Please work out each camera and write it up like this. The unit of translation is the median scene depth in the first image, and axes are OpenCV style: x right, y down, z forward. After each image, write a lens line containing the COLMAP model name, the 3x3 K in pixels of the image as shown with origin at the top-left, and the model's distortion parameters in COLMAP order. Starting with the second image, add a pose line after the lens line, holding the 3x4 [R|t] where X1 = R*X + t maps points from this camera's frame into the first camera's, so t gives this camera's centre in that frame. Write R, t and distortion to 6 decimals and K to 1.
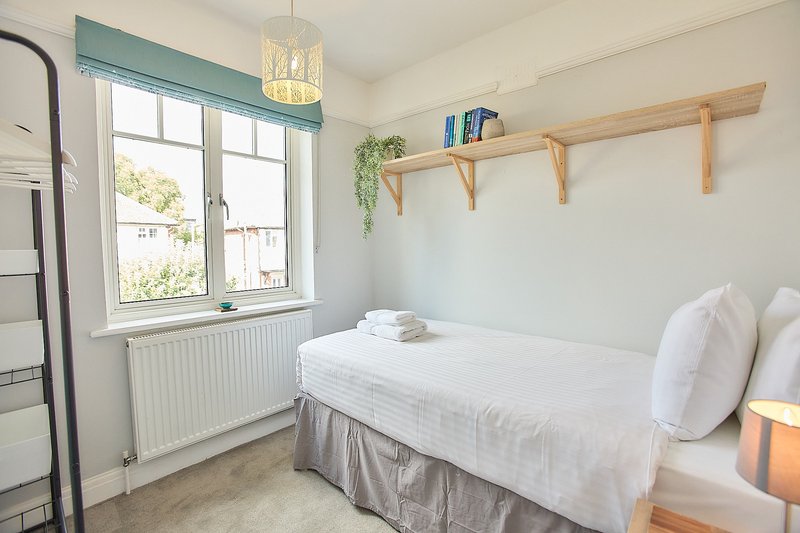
lens RADIAL K [[366.4, 0, 403.9], [0, 366.4, 264.7], [0, 0, 1]] dist [-0.086740, 0.039364]
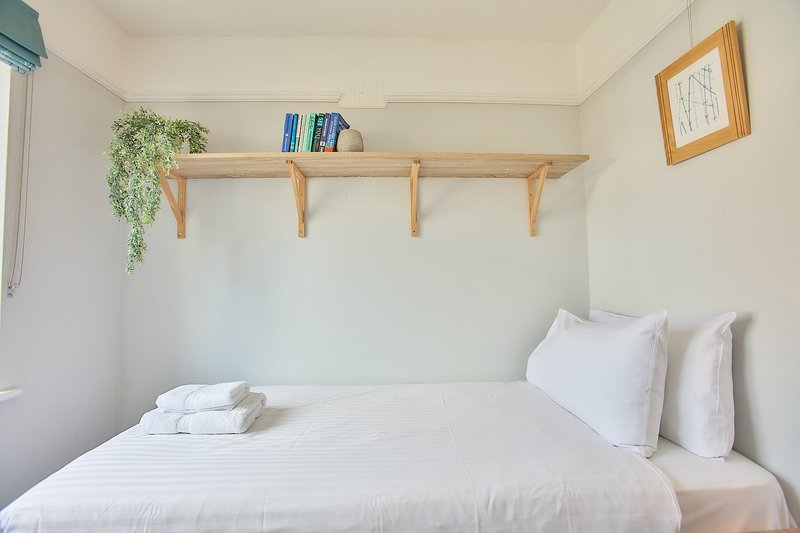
lens RADIAL K [[366.4, 0, 403.9], [0, 366.4, 264.7], [0, 0, 1]] dist [-0.086740, 0.039364]
pose [[0.713792, 0.031667, 0.699641, -0.237981], [0.044457, 0.994914, -0.090388, -0.009986], [-0.698945, 0.095622, 0.708754, 0.332659]]
